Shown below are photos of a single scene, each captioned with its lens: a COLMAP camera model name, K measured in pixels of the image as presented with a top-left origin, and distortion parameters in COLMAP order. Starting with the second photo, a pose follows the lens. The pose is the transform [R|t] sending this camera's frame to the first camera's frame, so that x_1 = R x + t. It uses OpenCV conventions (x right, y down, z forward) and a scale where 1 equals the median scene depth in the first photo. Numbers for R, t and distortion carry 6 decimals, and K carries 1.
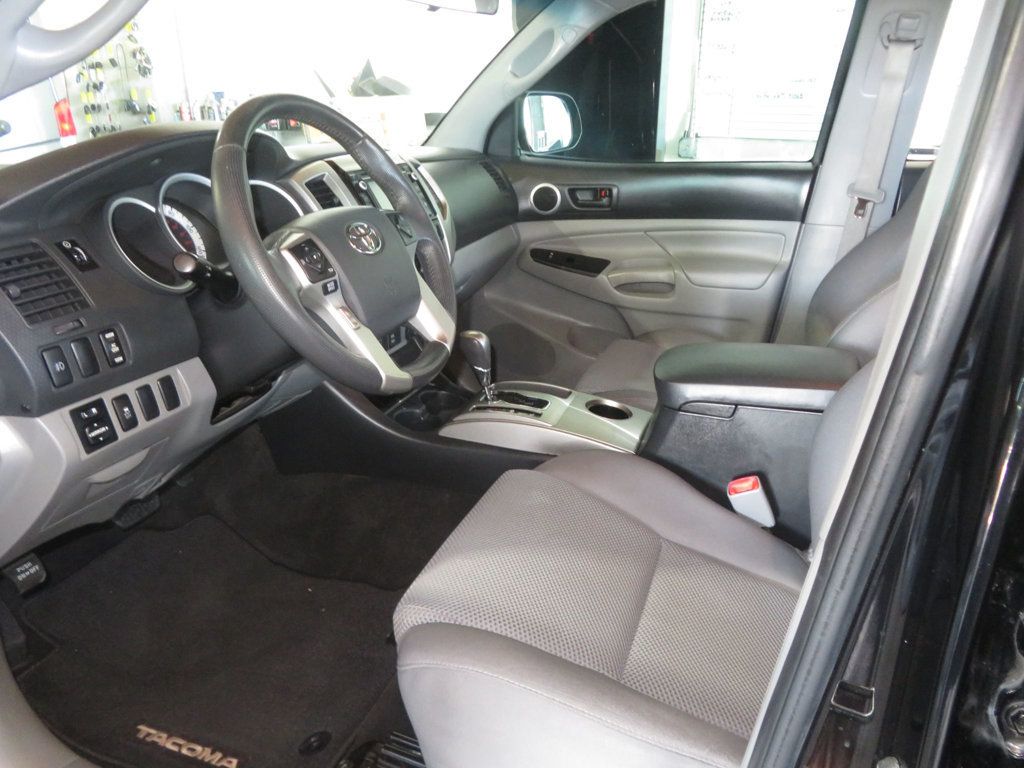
lens RADIAL K [[745.3, 0, 510.5], [0, 745.3, 387.0], [0, 0, 1]] dist [0.003145, 0.005854]
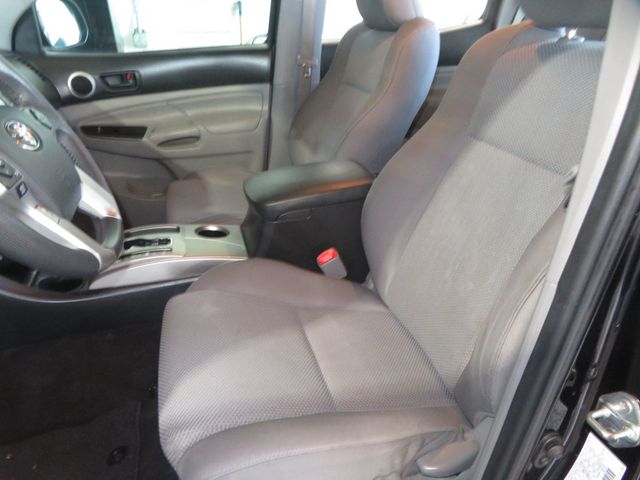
lens RADIAL K [[465.8, 0, 319.0], [0, 465.8, 241.9], [0, 0, 1]] dist [0.003145, 0.005854]
pose [[0.811110, -0.274699, 0.516374, -0.138691], [0.223257, 0.961412, 0.160761, -0.041341], [-0.540608, -0.015110, 0.841139, 0.133915]]
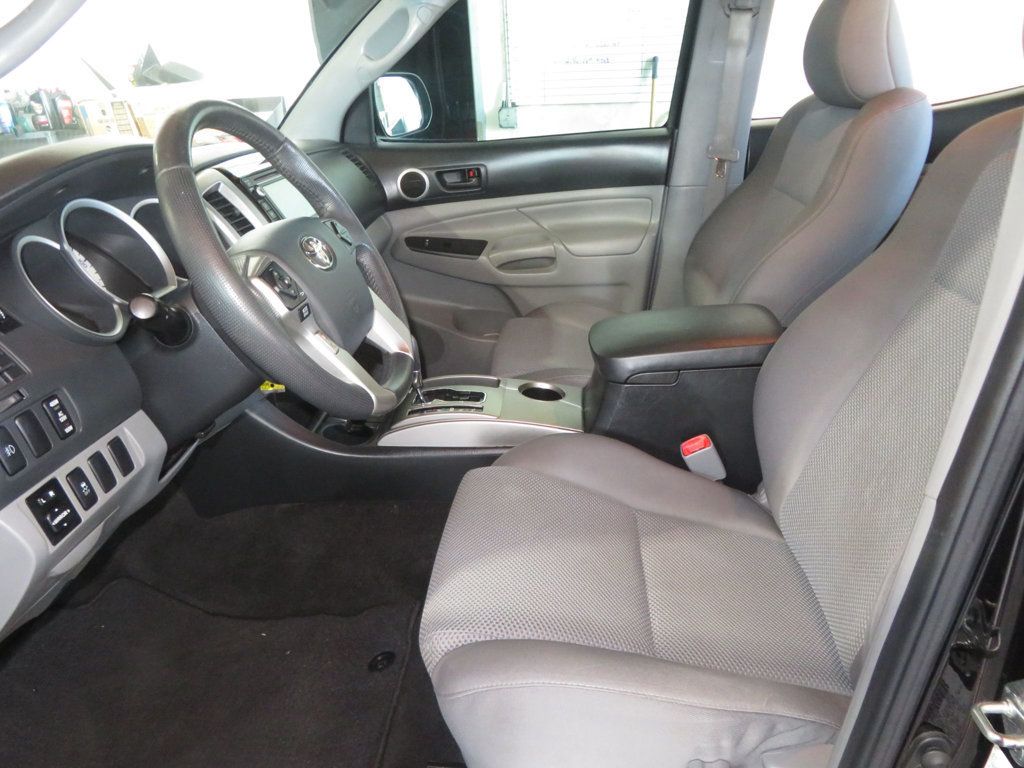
lens RADIAL K [[745.3, 0, 510.5], [0, 745.3, 387.0], [0, 0, 1]] dist [0.003145, 0.005854]
pose [[0.961403, -0.152672, 0.228901, -0.118161], [0.144980, 0.988163, 0.050154, -0.028016], [-0.233849, -0.015032, 0.972157, 0.028409]]
